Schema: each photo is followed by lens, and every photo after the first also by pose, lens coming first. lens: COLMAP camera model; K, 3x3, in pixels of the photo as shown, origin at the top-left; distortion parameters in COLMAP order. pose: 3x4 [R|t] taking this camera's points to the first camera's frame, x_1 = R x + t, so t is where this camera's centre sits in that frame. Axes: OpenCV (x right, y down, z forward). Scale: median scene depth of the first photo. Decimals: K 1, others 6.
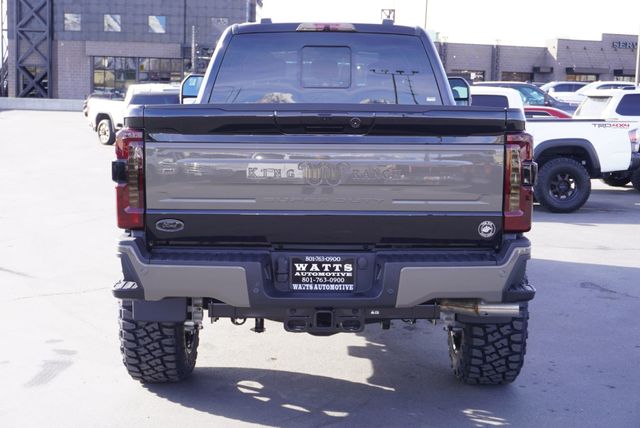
lens RADIAL K [[972.4, 0, 319.2], [0, 972.4, 226.9], [0, 0, 1]] dist [-0.021175, -0.031571]
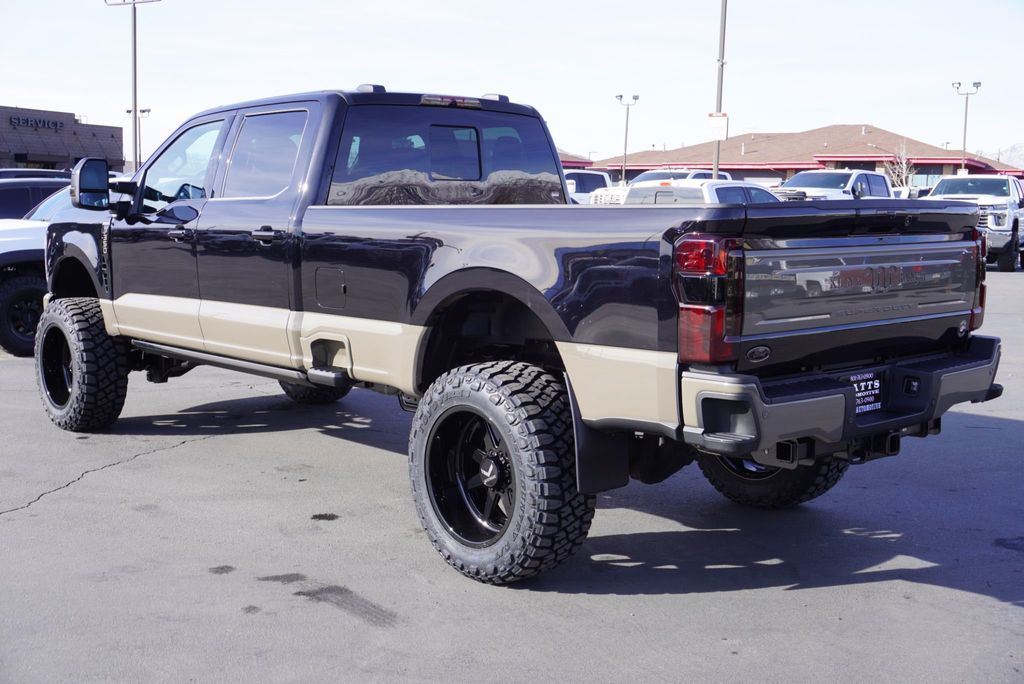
lens RADIAL K [[1212.1, 0, 512.0], [0, 1212.1, 342.0], [0, 0, 1]] dist [0.060413, 0.008887]
pose [[0.744673, -0.084159, 0.662102, -0.614171], [0.090522, 0.995587, 0.024738, -0.034652], [-0.661263, 0.041513, 0.749005, 0.252027]]
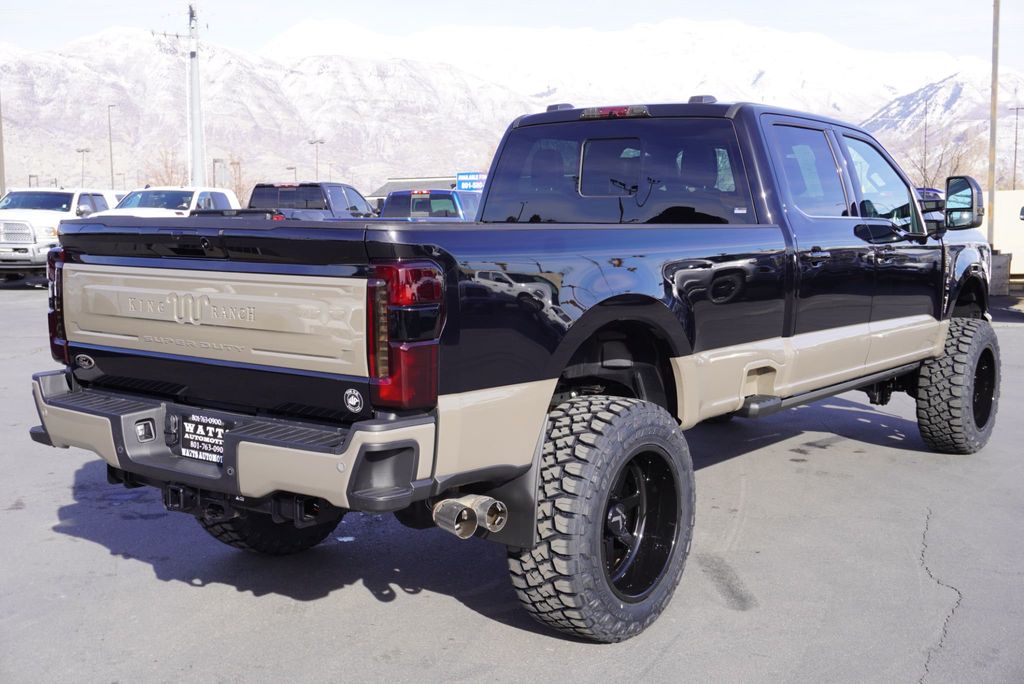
lens RADIAL K [[1187.6, 0, 512.0], [0, 1187.6, 342.0], [0, 0, 1]] dist [0.009495, 0.005161]
pose [[0.797366, 0.062453, -0.600256, 0.491310], [-0.074073, 0.997238, 0.005359, -0.033510], [0.598933, 0.040190, 0.799790, 0.252062]]
